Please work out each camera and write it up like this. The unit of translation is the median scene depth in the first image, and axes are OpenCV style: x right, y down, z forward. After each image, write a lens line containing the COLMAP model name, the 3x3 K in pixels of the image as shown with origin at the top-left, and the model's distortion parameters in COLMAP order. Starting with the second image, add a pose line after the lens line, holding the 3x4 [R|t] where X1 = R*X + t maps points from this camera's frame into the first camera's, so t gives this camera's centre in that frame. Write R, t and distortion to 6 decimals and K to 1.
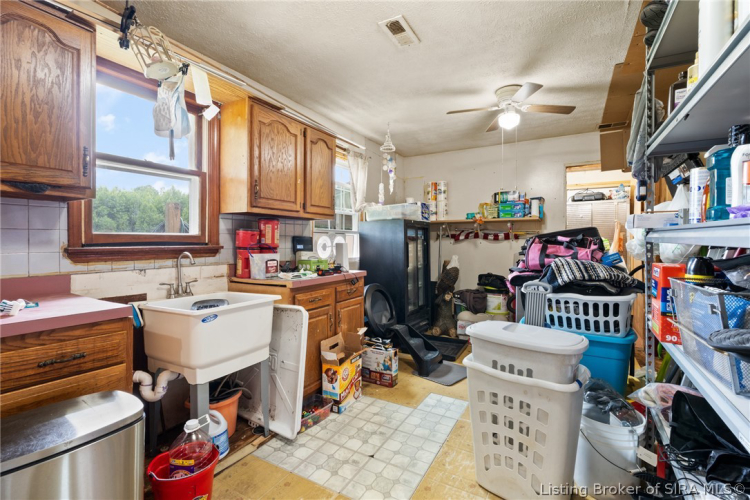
lens RADIAL K [[331.6, 0, 375.0], [0, 331.6, 250.0], [0, 0, 1]] dist [-0.001506, -0.000040]
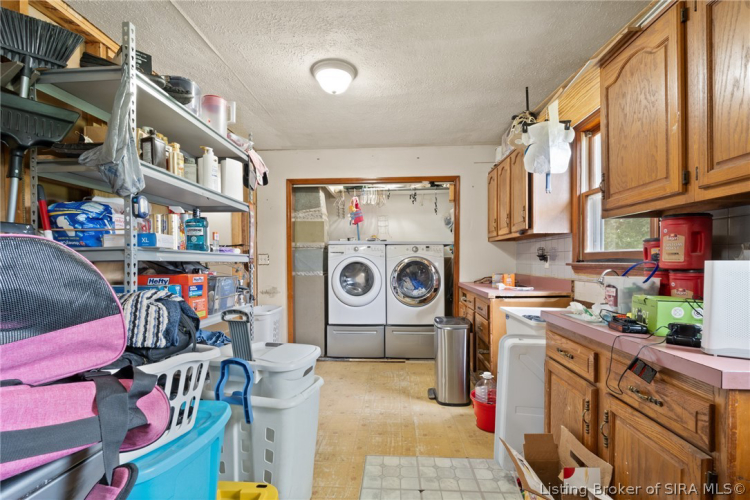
lens RADIAL K [[331.6, 0, 375.0], [0, 331.6, 250.0], [0, 0, 1]] dist [-0.001506, -0.000040]
pose [[-0.894845, -0.001709, -0.446375, 0.522474], [0.005376, 0.999879, -0.014604, -0.043889], [0.446345, -0.015467, -0.894727, 1.777265]]
